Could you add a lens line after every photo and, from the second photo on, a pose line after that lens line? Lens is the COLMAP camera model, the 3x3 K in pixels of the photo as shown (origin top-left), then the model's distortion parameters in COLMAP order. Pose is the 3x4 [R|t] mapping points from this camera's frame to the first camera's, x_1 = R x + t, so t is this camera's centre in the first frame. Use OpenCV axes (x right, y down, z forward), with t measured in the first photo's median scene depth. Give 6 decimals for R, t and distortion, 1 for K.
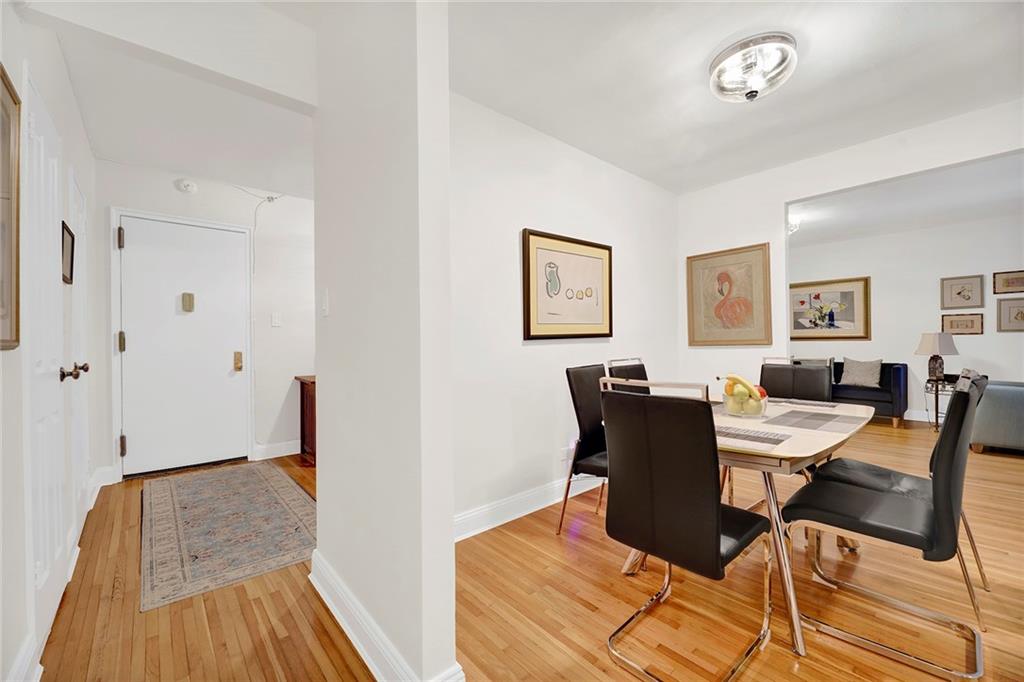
lens RADIAL K [[418.2, 0, 510.3], [0, 418.2, 342.0], [0, 0, 1]] dist [-0.001123, -0.001499]
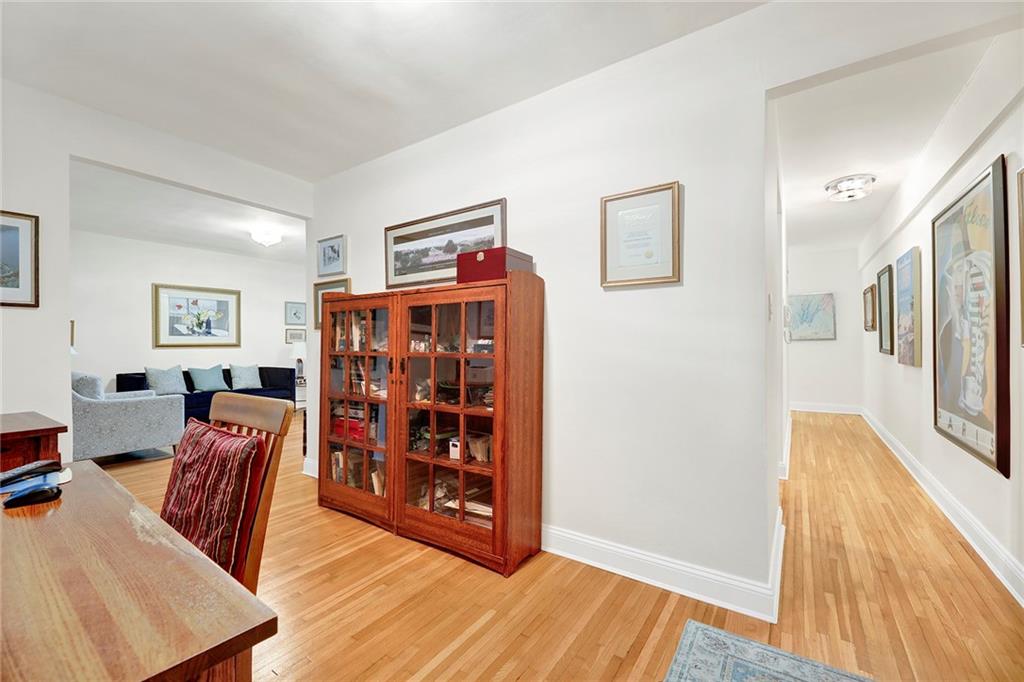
lens RADIAL K [[418.2, 0, 508.6], [0, 418.2, 343.8], [0, 0, 1]] dist [-0.001123, -0.001499]
pose [[-0.248723, 0.010854, 0.968514, -0.393588], [0.006329, 0.999934, -0.009581, -0.000176], [-0.968554, 0.003746, -0.248775, 0.581298]]
